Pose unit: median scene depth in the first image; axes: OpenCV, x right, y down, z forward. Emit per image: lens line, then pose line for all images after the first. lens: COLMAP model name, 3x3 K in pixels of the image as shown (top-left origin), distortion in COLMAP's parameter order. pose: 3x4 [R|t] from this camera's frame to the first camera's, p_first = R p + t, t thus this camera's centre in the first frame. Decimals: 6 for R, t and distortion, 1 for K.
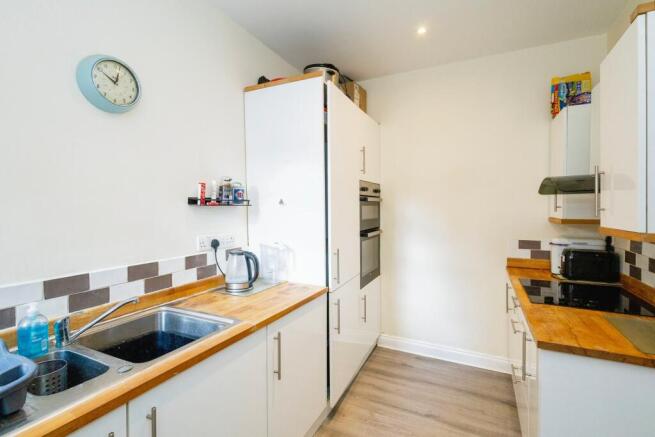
lens RADIAL K [[301.3, 0, 328.1], [0, 301.3, 208.0], [0, 0, 1]] dist [-0.000028, 0.000112]
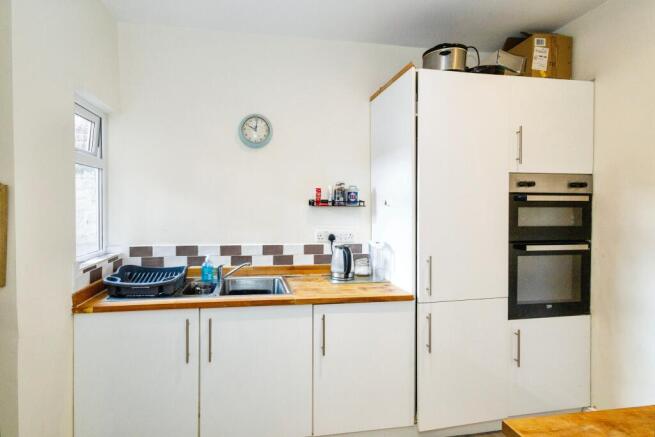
lens RADIAL K [[314.5, 0, 294.4], [0, 314.5, 206.8], [0, 0, 1]] dist [-0.001789, -0.000330]
pose [[0.572082, 0.005135, -0.820180, 0.590807], [-0.009789, 0.999952, -0.000567, -0.003371], [0.820138, 0.008353, 0.572105, 0.155727]]
